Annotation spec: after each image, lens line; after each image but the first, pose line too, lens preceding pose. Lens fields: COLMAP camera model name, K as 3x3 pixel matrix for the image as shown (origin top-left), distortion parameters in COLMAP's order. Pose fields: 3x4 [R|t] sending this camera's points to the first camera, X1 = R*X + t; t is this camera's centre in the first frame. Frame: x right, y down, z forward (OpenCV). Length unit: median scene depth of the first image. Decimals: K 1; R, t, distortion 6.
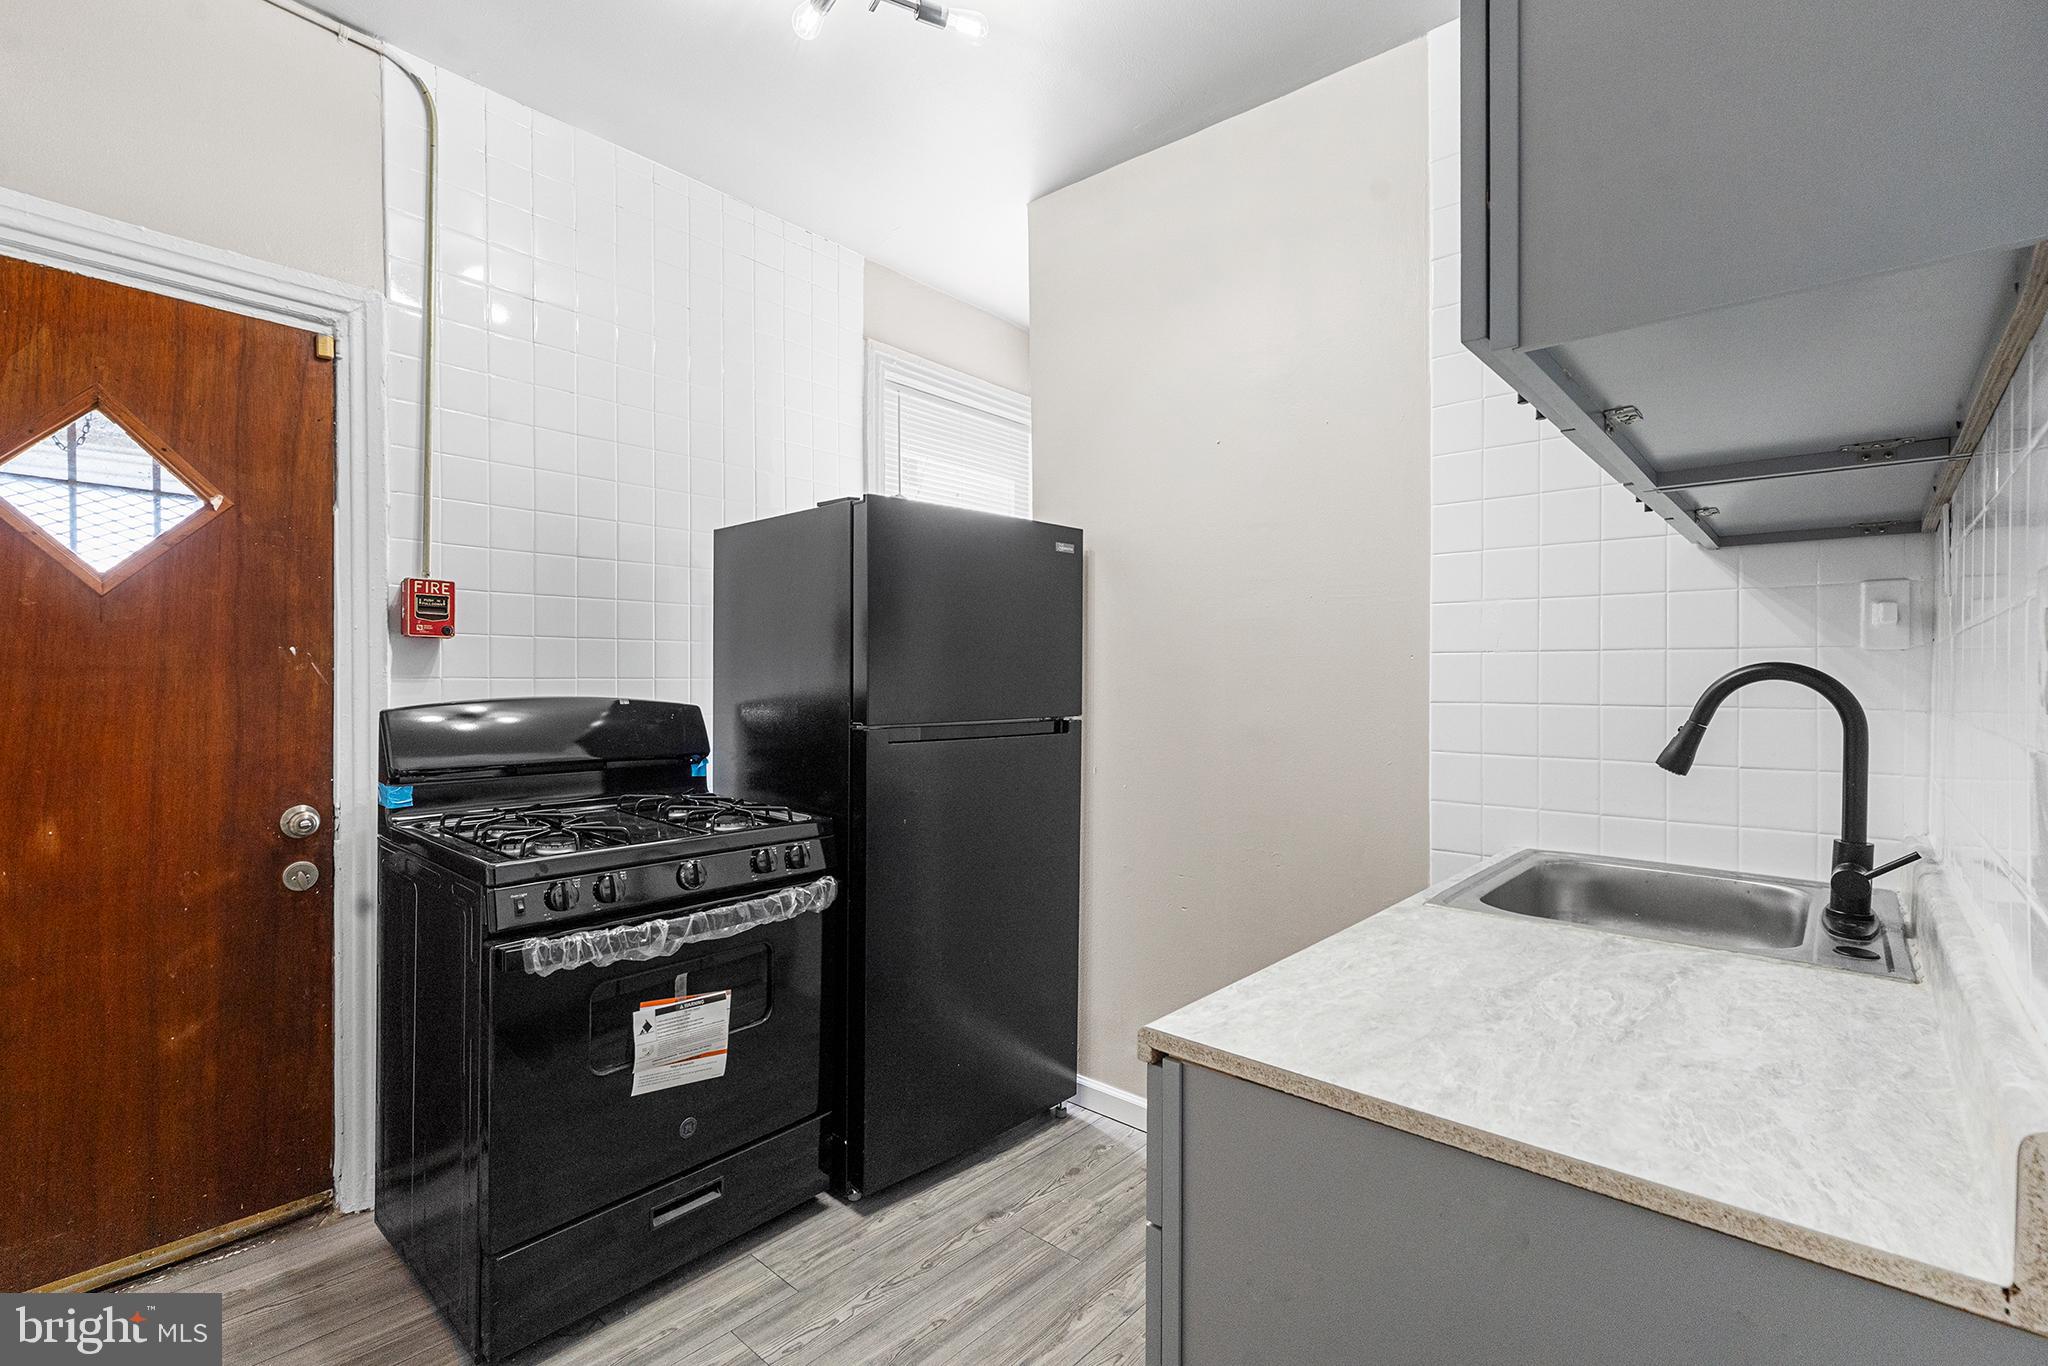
lens RADIAL K [[925.0, 0, 998.3], [0, 925.0, 693.3], [0, 0, 1]] dist [-0.012461, 0.001975]
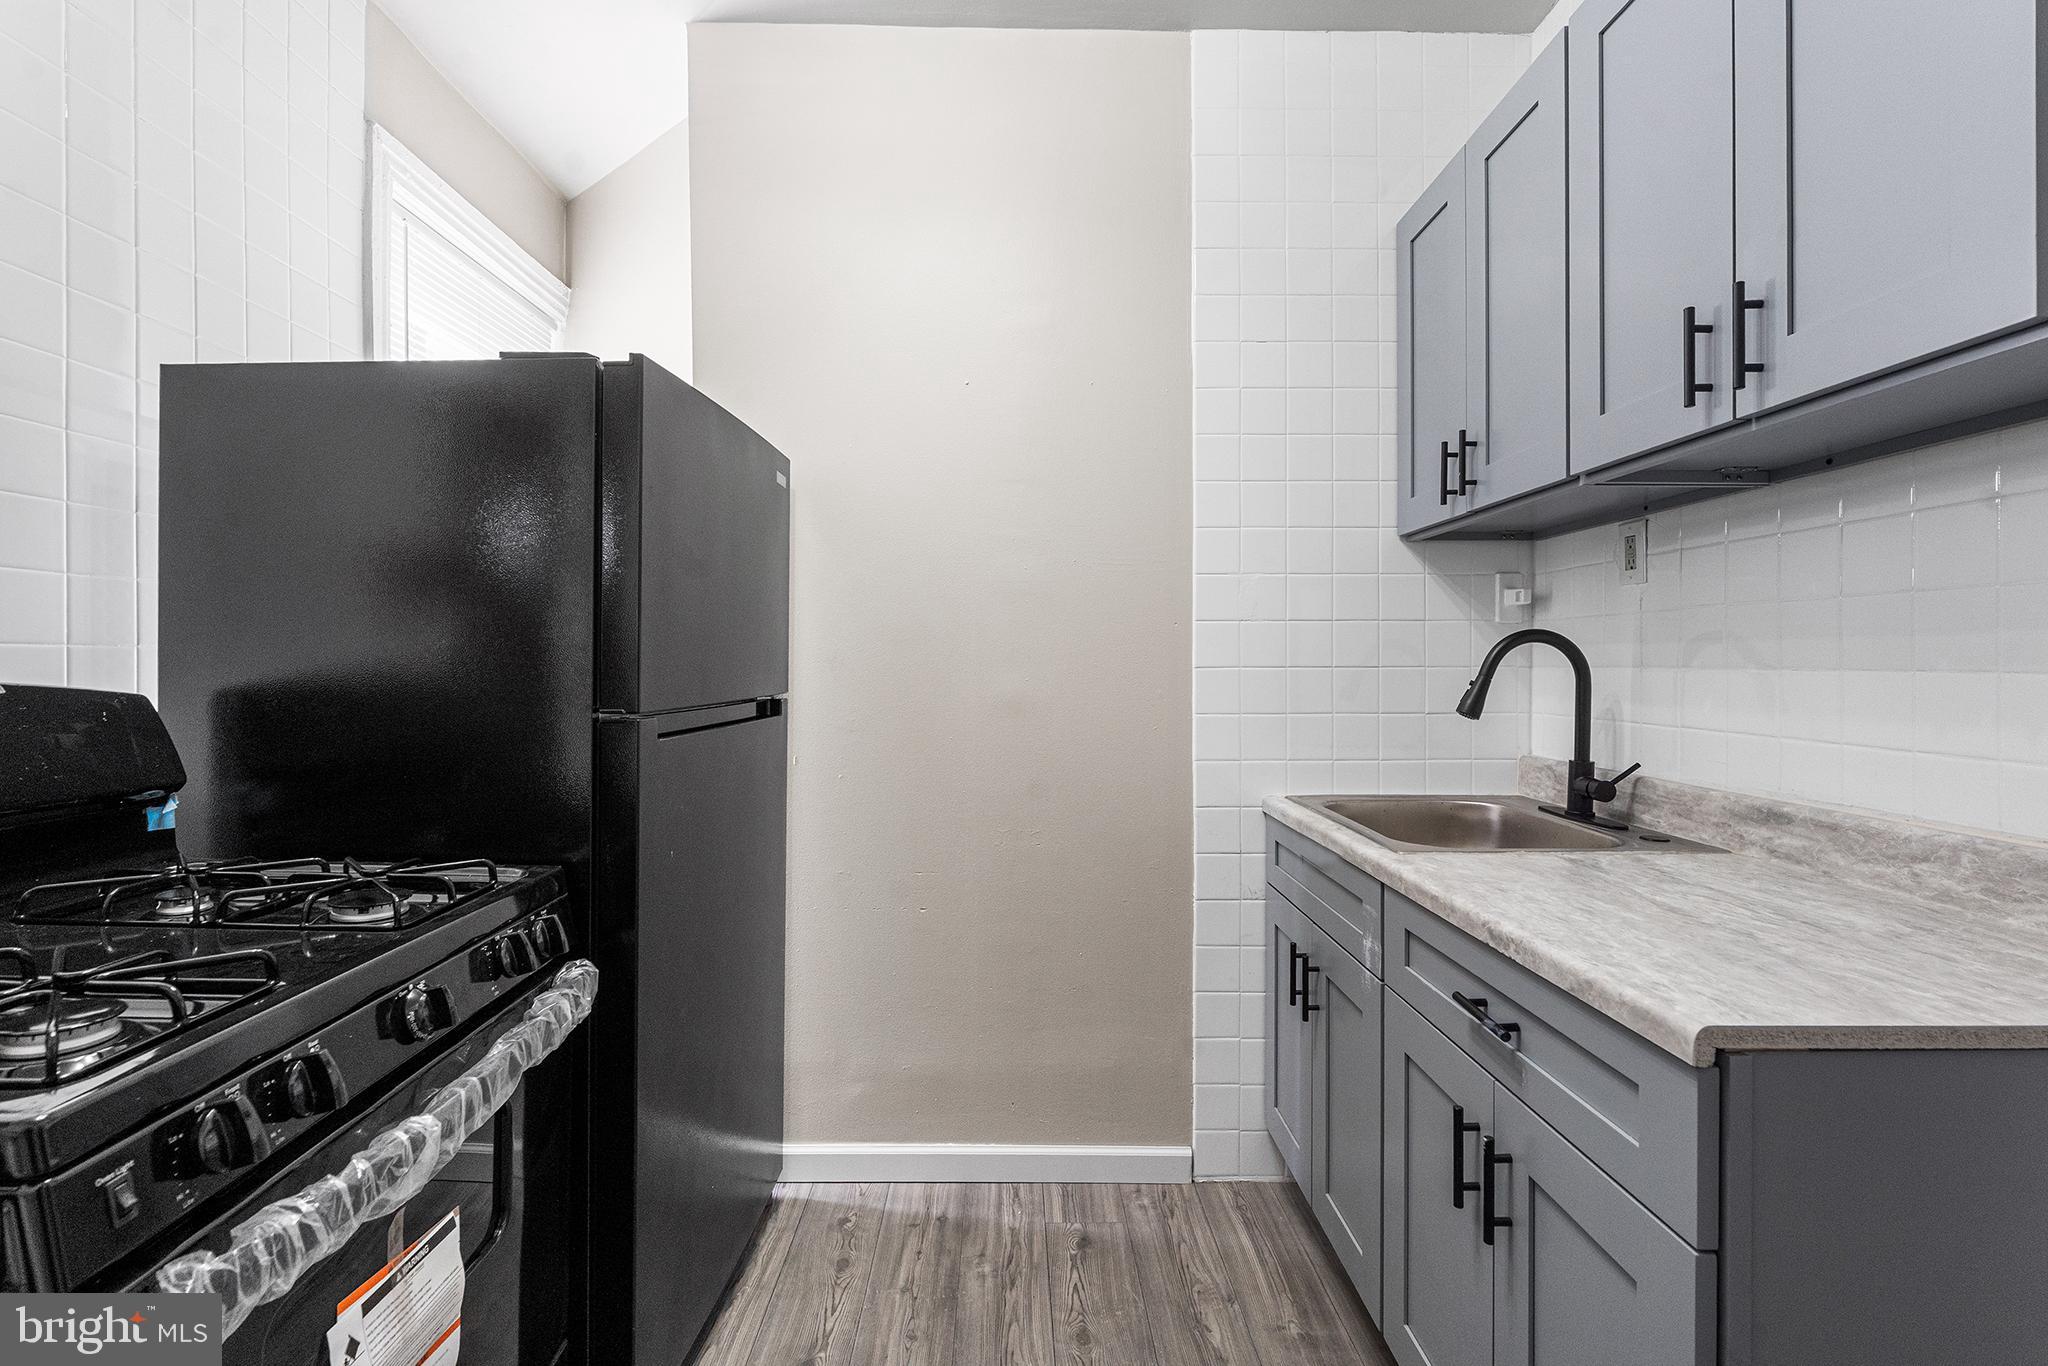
lens RADIAL K [[925.0, 0, 1001.7], [0, 925.0, 675.7], [0, 0, 1]] dist [-0.012461, 0.001975]
pose [[0.736042, -0.014461, 0.676782, -0.358487], [0.016091, 0.999863, 0.003864, 0.009224], [-0.676745, 0.008047, 0.736174, 0.327138]]
